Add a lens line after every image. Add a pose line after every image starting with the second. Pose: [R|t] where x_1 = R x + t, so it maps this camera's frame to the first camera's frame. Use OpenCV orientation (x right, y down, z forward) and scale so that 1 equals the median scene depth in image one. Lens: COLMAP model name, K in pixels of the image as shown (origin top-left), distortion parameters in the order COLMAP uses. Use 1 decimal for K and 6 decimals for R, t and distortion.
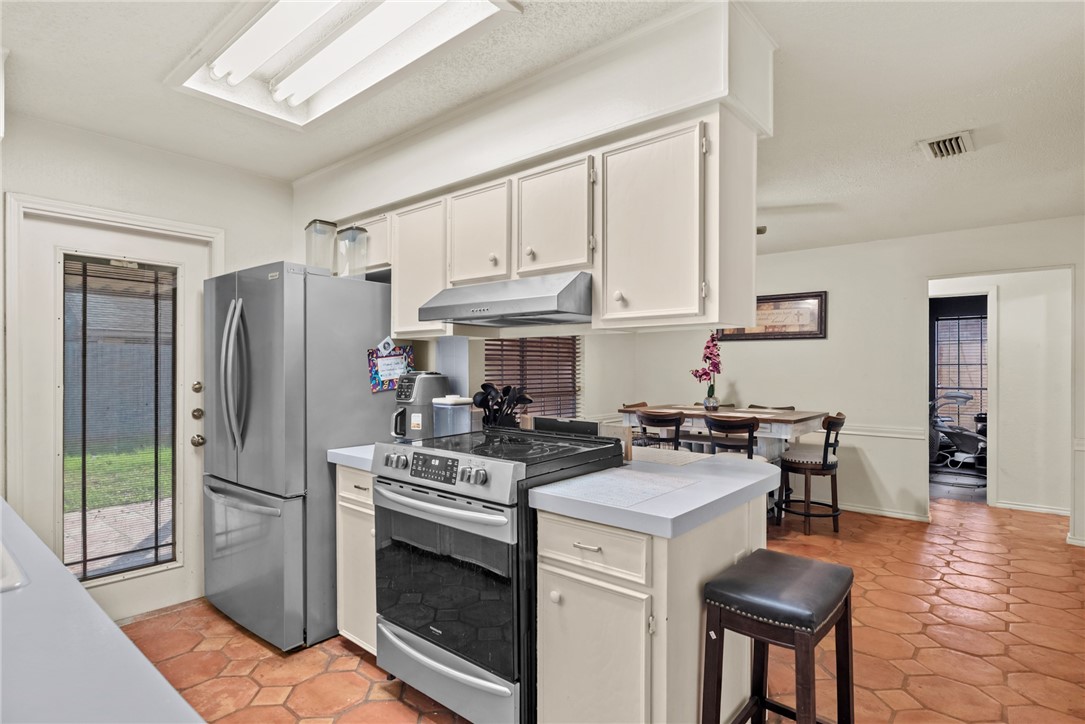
lens RADIAL K [[570.9, 0, 552.6], [0, 570.9, 373.0], [0, 0, 1]] dist [0.002190, -0.000017]
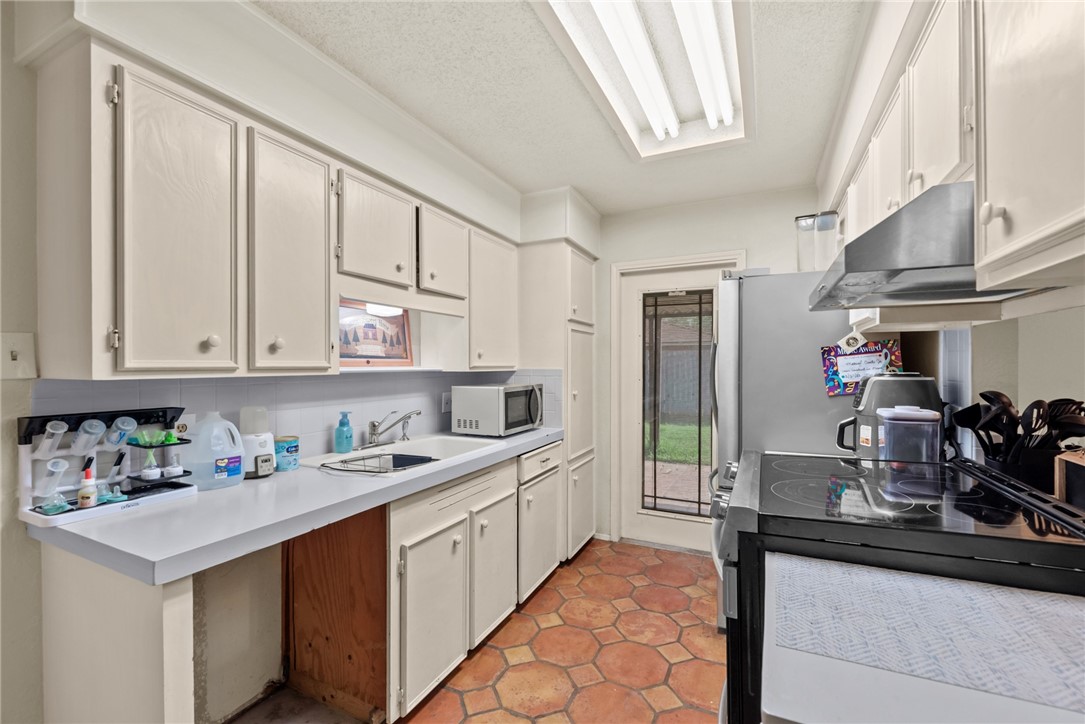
lens RADIAL K [[464.2, 0, 536.6], [0, 464.2, 368.1], [0, 0, 1]] dist [0.000123, -0.000037]
pose [[0.232520, 0.001722, -0.972590, 0.280219], [-0.005490, 0.999985, 0.000458, -0.006350], [0.972576, 0.005233, 0.232526, 0.403088]]
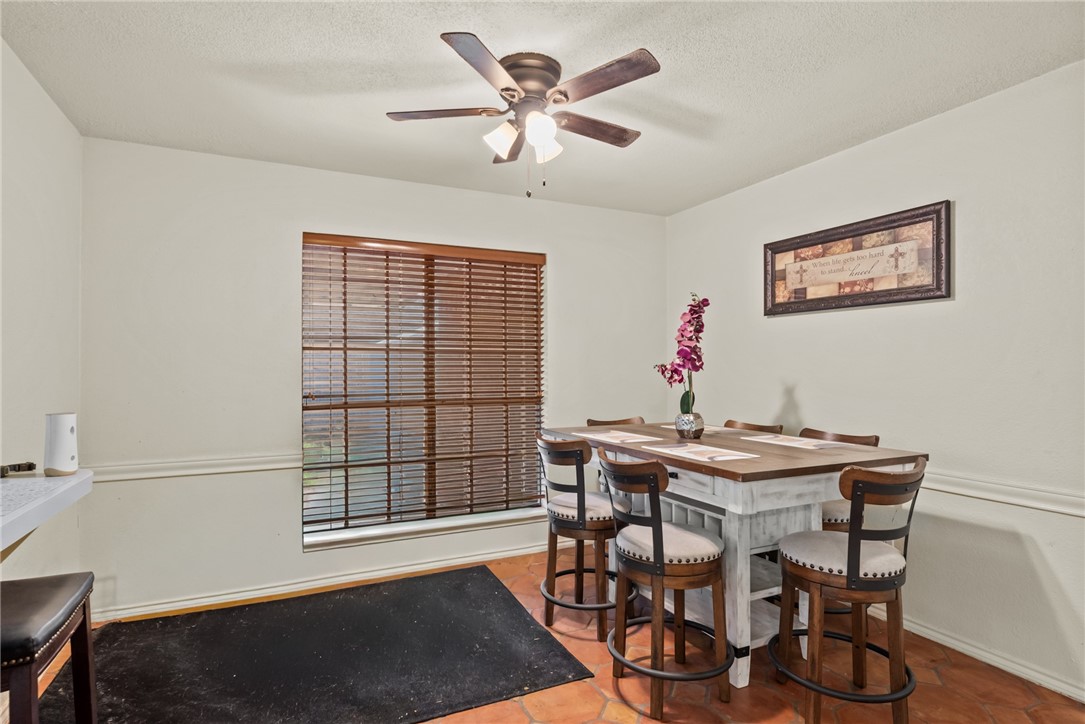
lens RADIAL K [[570.9, 0, 544.2], [0, 570.9, 365.5], [0, 0, 1]] dist [0.002190, -0.000017]
pose [[0.906214, -0.005530, -0.422782, 0.694857], [0.000777, 0.999935, -0.011414, 0.003628], [0.422818, 0.010015, 0.906159, 0.778132]]
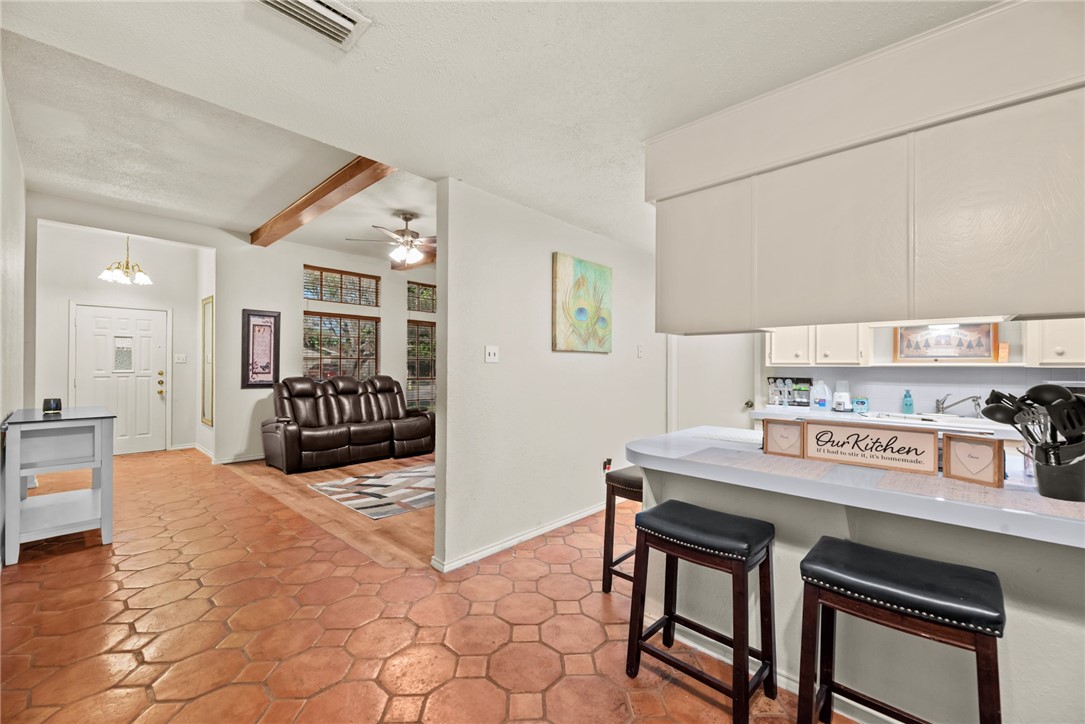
lens RADIAL K [[436.2, 0, 545.1], [0, 436.2, 363.8], [0, 0, 1]] dist [-0.001009, -0.001742]
pose [[-0.998793, -0.005480, 0.048817, 0.412828], [-0.005242, 0.999974, 0.005010, -0.005303], [-0.048843, 0.004748, -0.998795, 1.475509]]
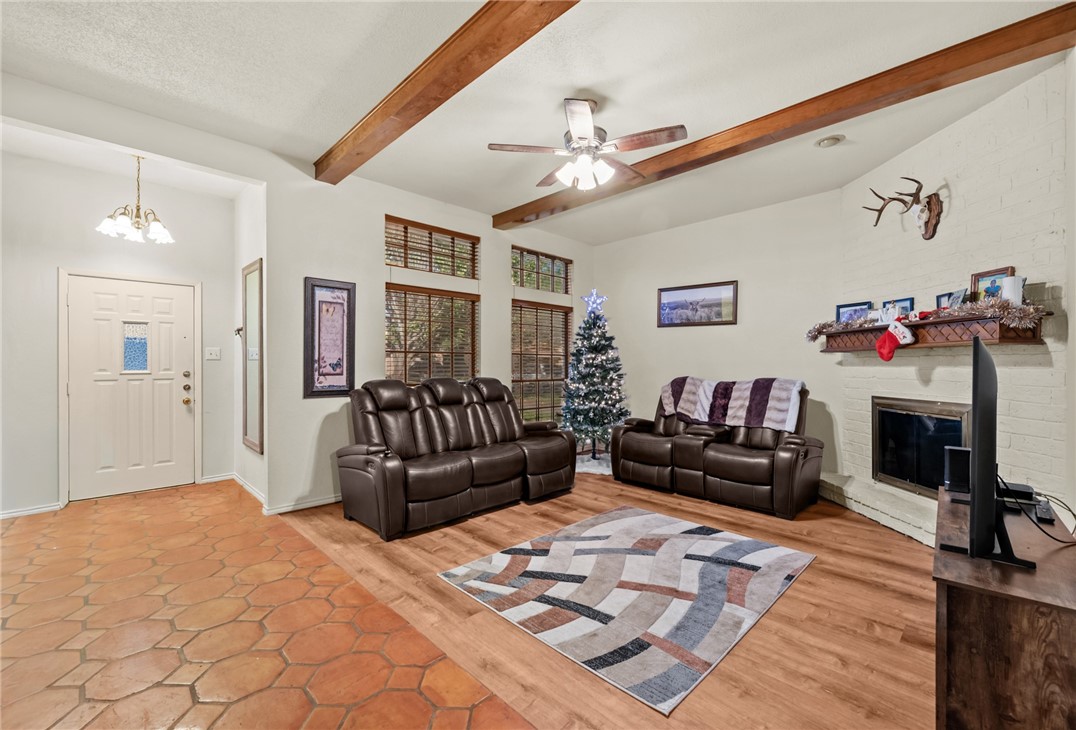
lens RADIAL K [[446.7, 0, 529.3], [0, 446.7, 364.7], [0, 0, 1]] dist [-0.002414, -0.000071]
pose [[-0.993604, -0.001801, 0.112908, 1.063758], [-0.000474, 0.999931, 0.011780, 0.008804], [-0.112922, 0.011651, -0.993536, 0.818330]]
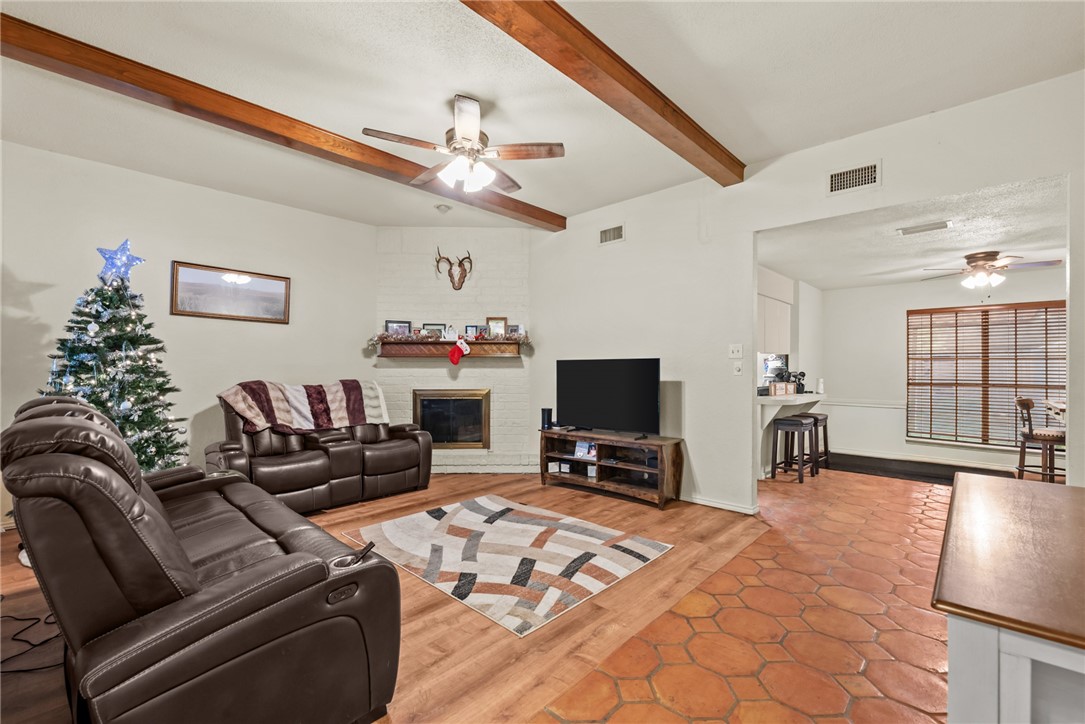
lens RADIAL K [[464.2, 0, 529.3], [0, 464.2, 365.0], [0, 0, 1]] dist [0.000123, -0.000037]
pose [[-0.078447, -0.004091, -0.996910, 2.105833], [-0.012781, 0.999914, -0.003098, 0.014818], [0.996836, 0.012499, -0.078493, -0.004738]]
